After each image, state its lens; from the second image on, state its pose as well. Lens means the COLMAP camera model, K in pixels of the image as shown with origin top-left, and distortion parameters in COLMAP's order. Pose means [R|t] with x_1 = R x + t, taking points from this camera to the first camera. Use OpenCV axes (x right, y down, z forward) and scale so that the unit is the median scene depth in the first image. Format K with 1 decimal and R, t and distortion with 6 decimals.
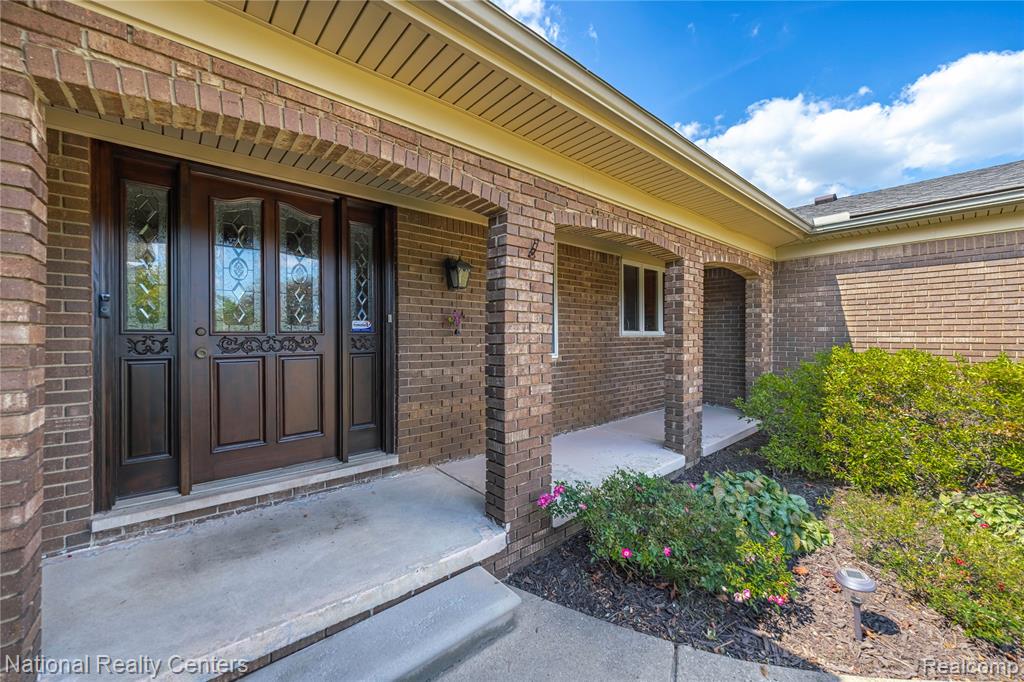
lens RADIAL K [[398.4, 0, 511.5], [0, 398.4, 337.9], [0, 0, 1]] dist [-0.019412, -0.000246]
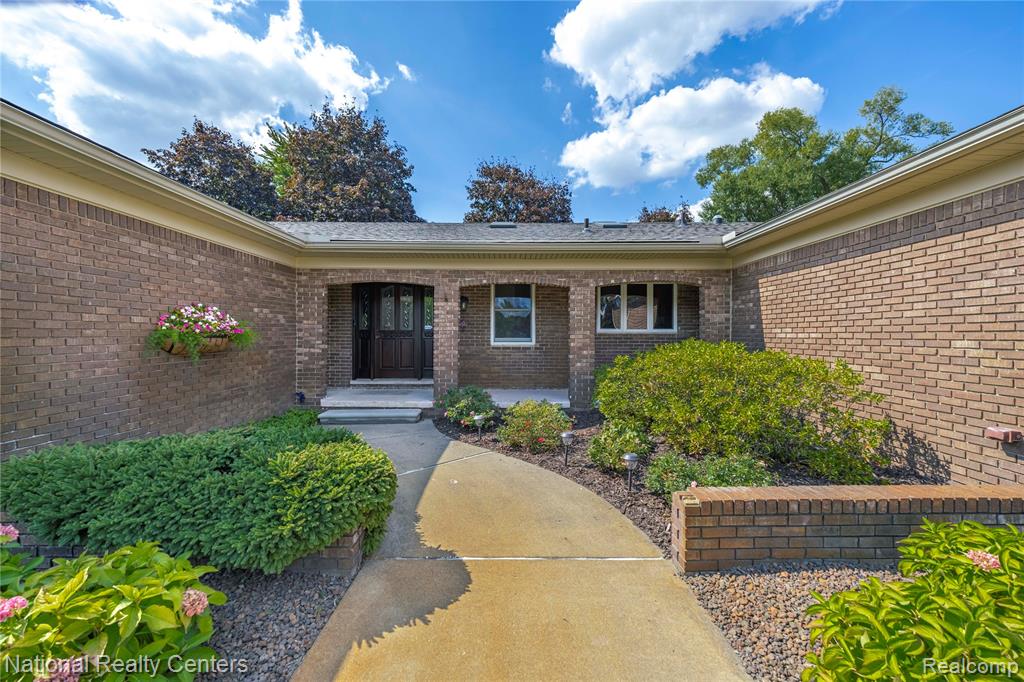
lens RADIAL K [[398.4, 0, 513.7], [0, 398.4, 339.2], [0, 0, 1]] dist [-0.019412, -0.000246]
pose [[0.760674, 0.011001, -0.649041, 1.302515], [-0.007865, 0.999939, 0.007731, 0.015188], [0.649087, -0.000776, 0.760714, -0.444547]]
